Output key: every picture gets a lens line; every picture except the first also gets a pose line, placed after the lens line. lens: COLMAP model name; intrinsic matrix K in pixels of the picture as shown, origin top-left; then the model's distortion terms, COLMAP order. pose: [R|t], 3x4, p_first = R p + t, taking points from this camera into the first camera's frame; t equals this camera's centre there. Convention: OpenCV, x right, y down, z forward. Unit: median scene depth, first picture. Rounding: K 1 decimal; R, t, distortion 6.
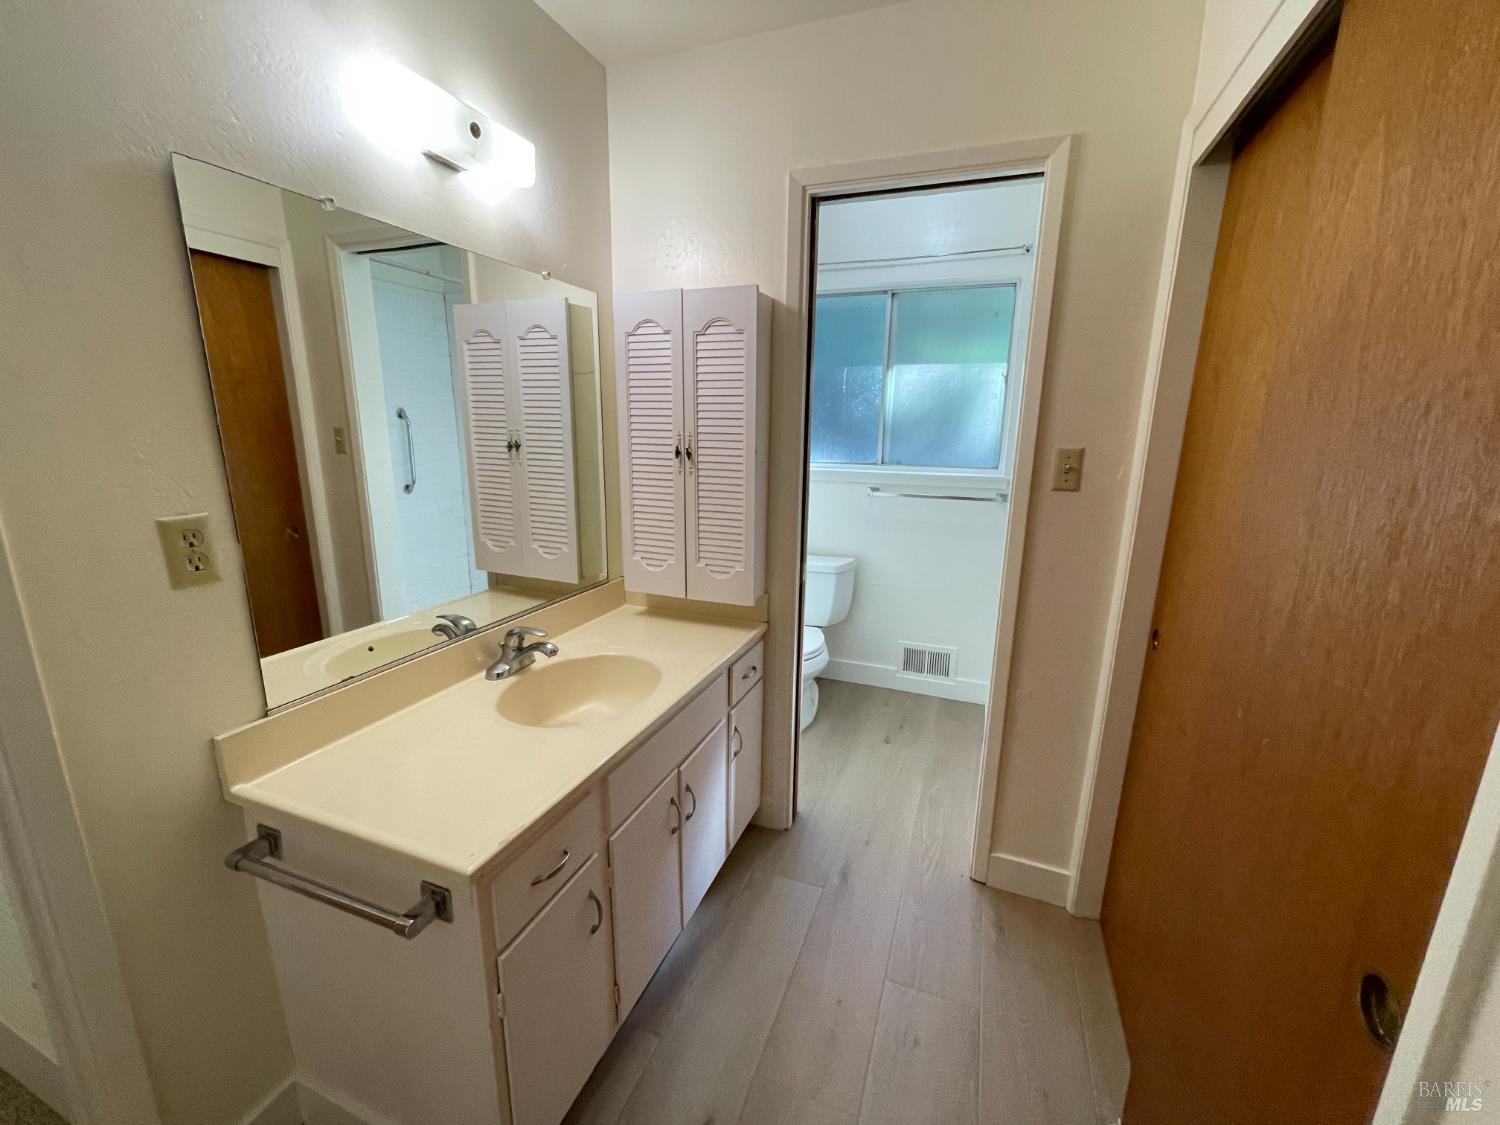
lens RADIAL K [[607.0, 0, 751.5], [0, 607.0, 560.1], [0, 0, 1]] dist [-0.003143, 0.000434]
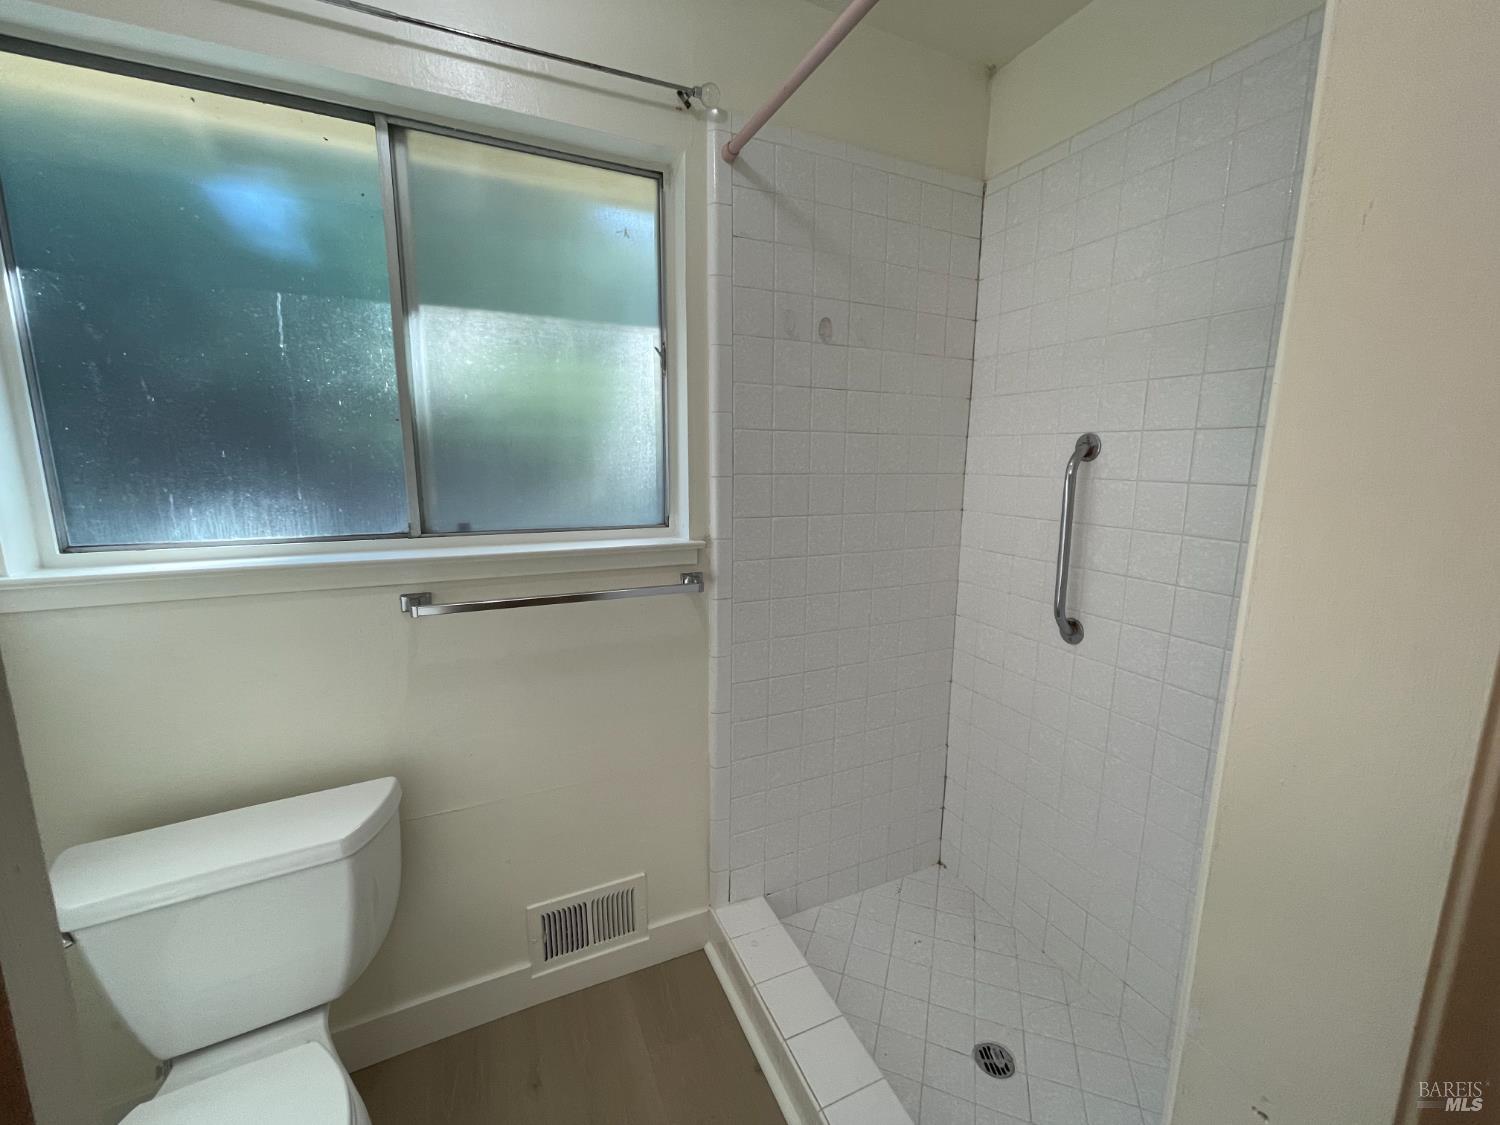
lens RADIAL K [[607.0, 0, 742.8], [0, 607.0, 560.3], [0, 0, 1]] dist [-0.003143, 0.000434]
pose [[0.692043, -0.130082, 0.710039, 0.065150], [0.165396, 0.986036, 0.019442, -0.113705], [-0.702653, 0.103983, 0.703894, 0.551417]]
